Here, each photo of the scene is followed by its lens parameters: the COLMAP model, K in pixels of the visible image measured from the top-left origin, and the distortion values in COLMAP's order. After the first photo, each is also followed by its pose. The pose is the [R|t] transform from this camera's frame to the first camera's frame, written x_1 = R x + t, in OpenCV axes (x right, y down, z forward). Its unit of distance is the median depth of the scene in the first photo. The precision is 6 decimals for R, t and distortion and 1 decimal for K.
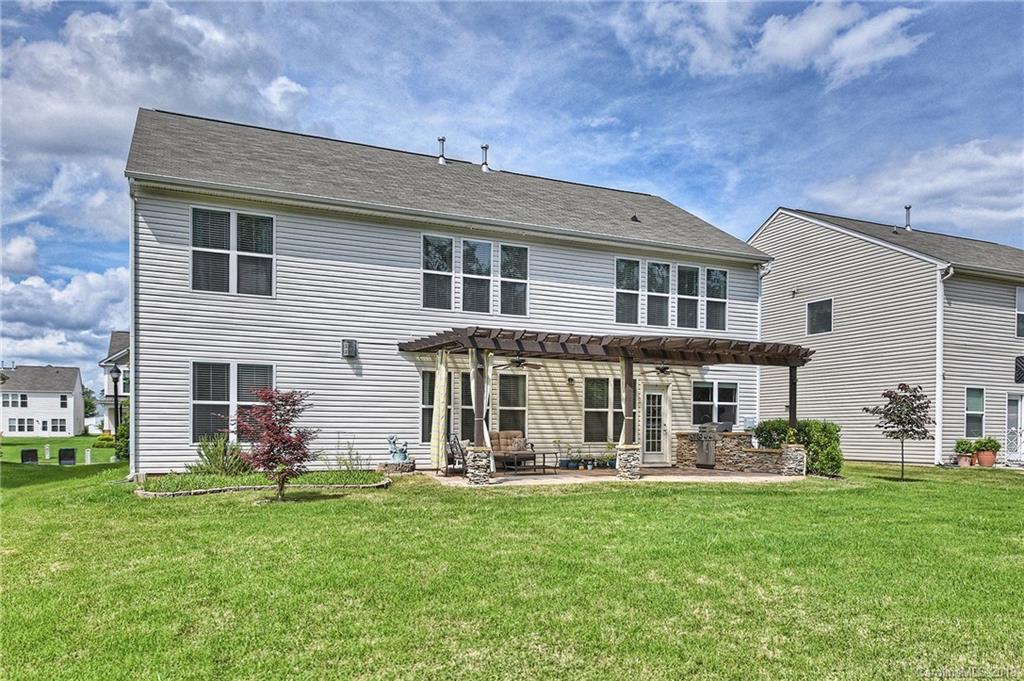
lens RADIAL K [[785.0, 0, 512.0], [0, 785.0, 340.5], [0, 0, 1]] dist [0.004232, 0.000834]
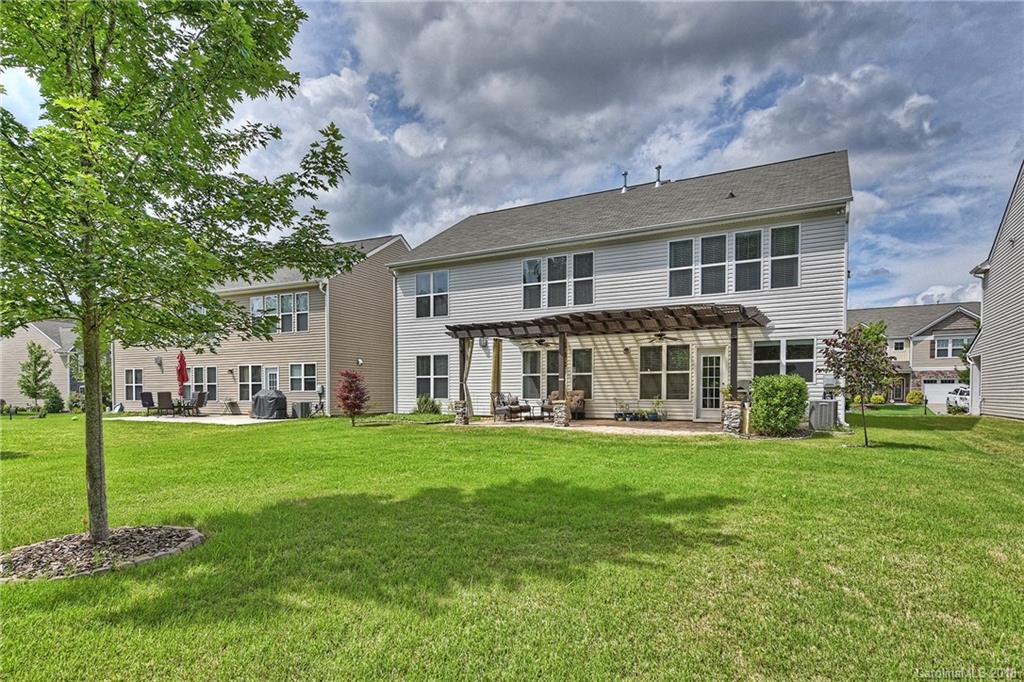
lens RADIAL K [[557.4, 0, 512.0], [0, 557.4, 341.0], [0, 0, 1]] dist [0.000848, 0.000073]
pose [[0.574120, -0.079389, -0.814913, 0.695581], [0.099929, 0.994642, -0.026497, 0.041969], [0.812650, -0.066221, 0.578977, 0.337155]]
